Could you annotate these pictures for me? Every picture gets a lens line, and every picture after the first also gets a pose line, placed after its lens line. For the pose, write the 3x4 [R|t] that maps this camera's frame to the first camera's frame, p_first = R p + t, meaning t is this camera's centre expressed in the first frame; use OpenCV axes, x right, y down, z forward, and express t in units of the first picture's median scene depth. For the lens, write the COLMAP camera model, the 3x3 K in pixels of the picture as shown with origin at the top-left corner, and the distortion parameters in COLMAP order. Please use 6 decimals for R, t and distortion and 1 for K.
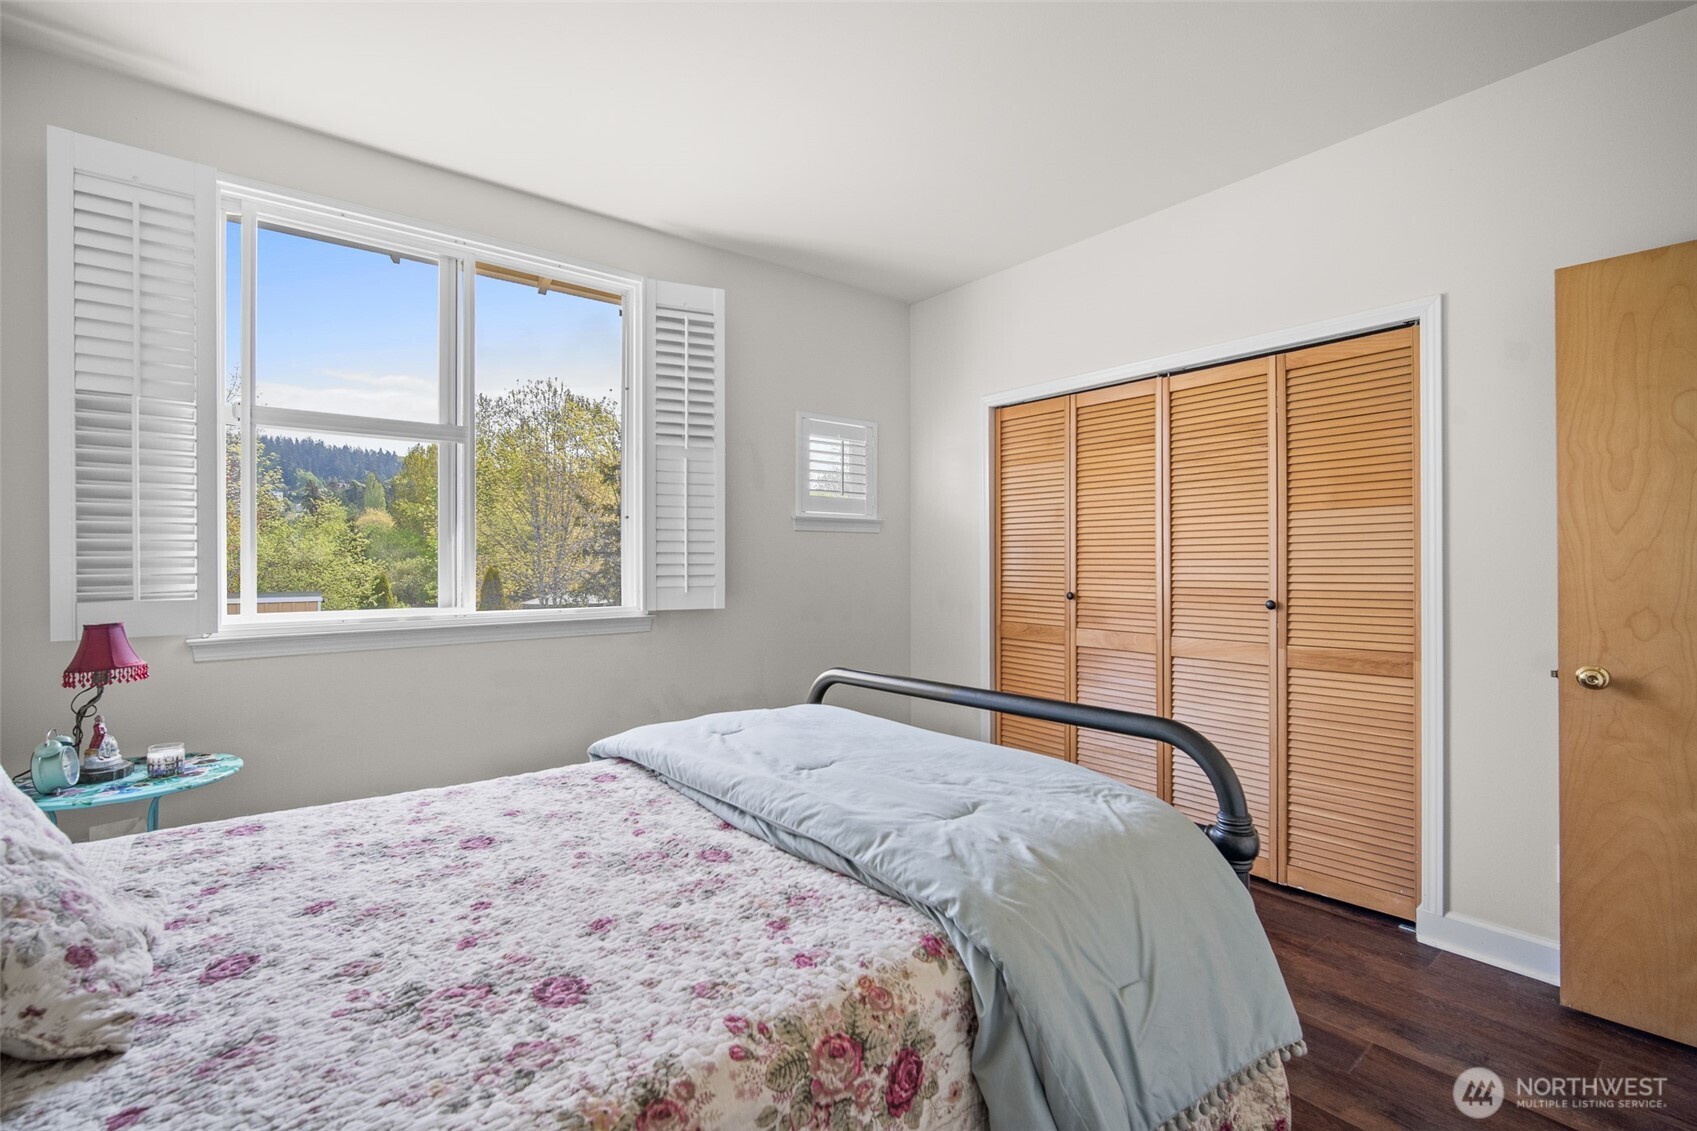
lens RADIAL K [[758.7, 0, 853.5], [0, 758.7, 565.1], [0, 0, 1]] dist [0.000471, 0.000520]
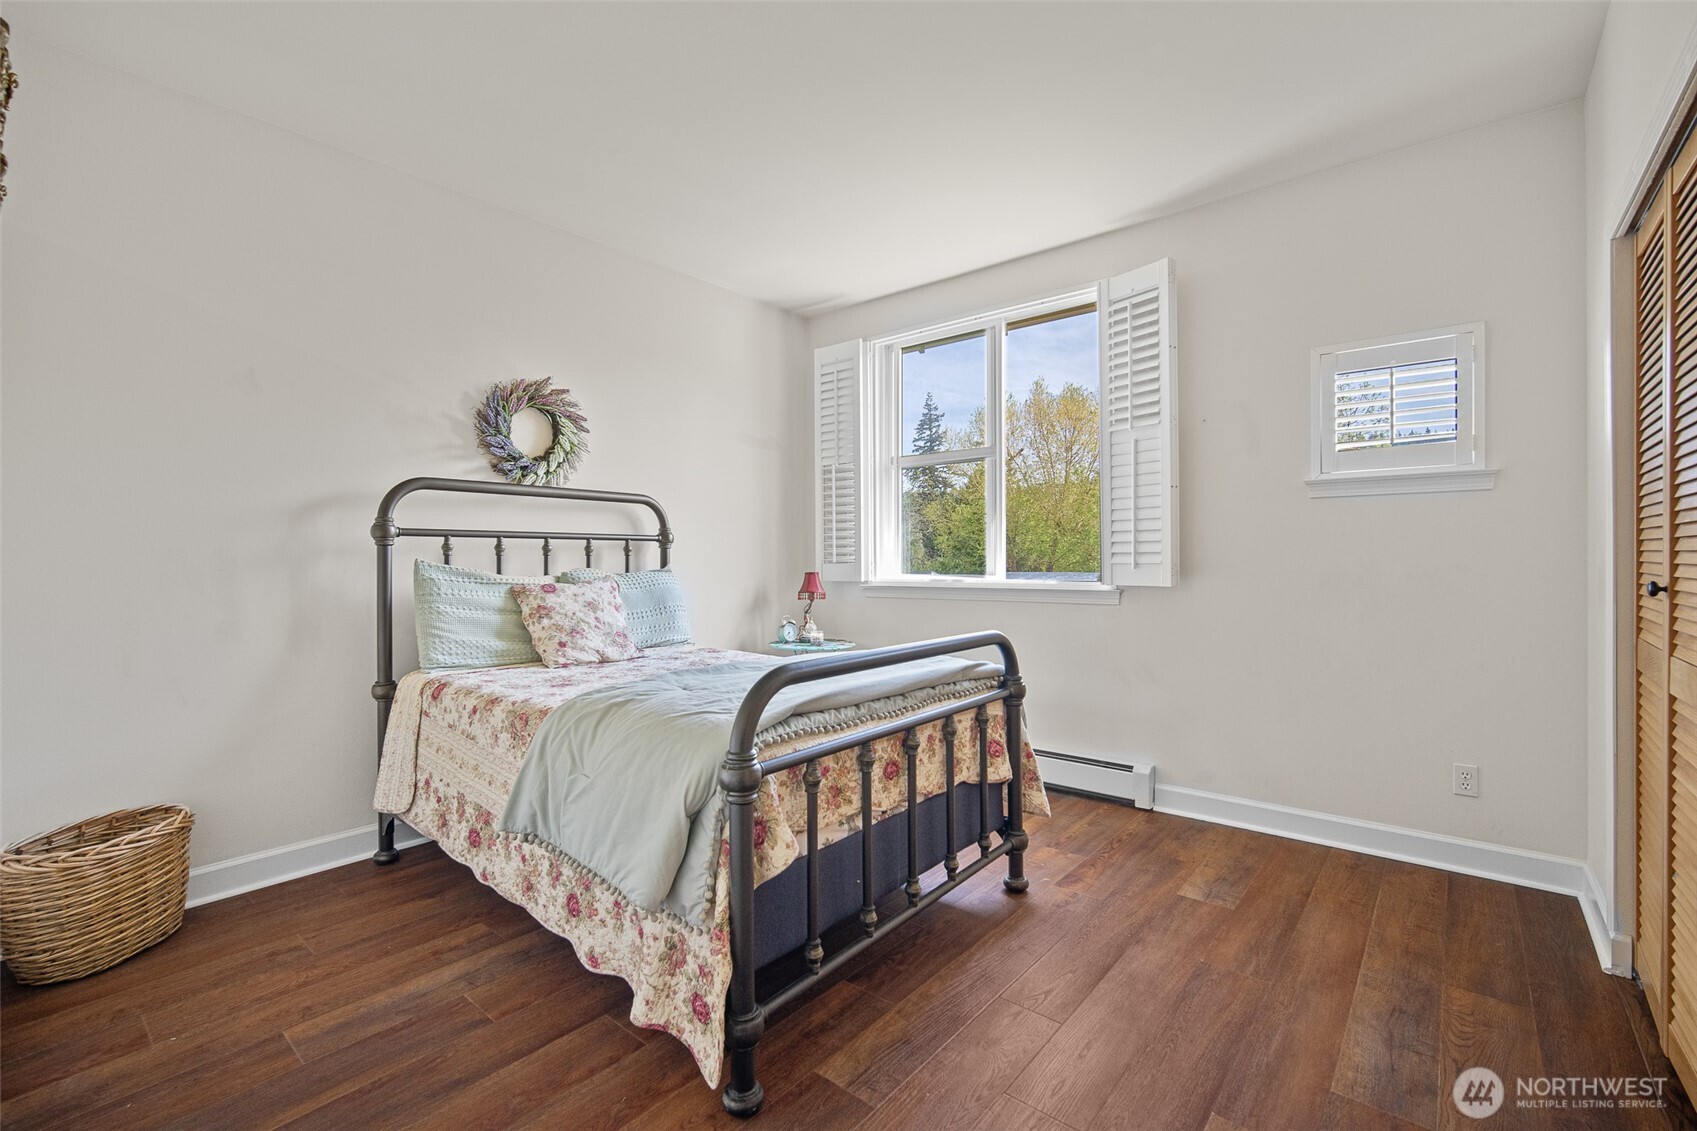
lens RADIAL K [[758.7, 0, 848.1], [0, 758.7, 560.0], [0, 0, 1]] dist [0.000471, 0.000520]
pose [[0.189079, 0.001827, -0.981960, 0.722619], [-0.004773, 0.999988, 0.000942, 0.024981], [0.981950, 0.004509, 0.189086, 0.429132]]
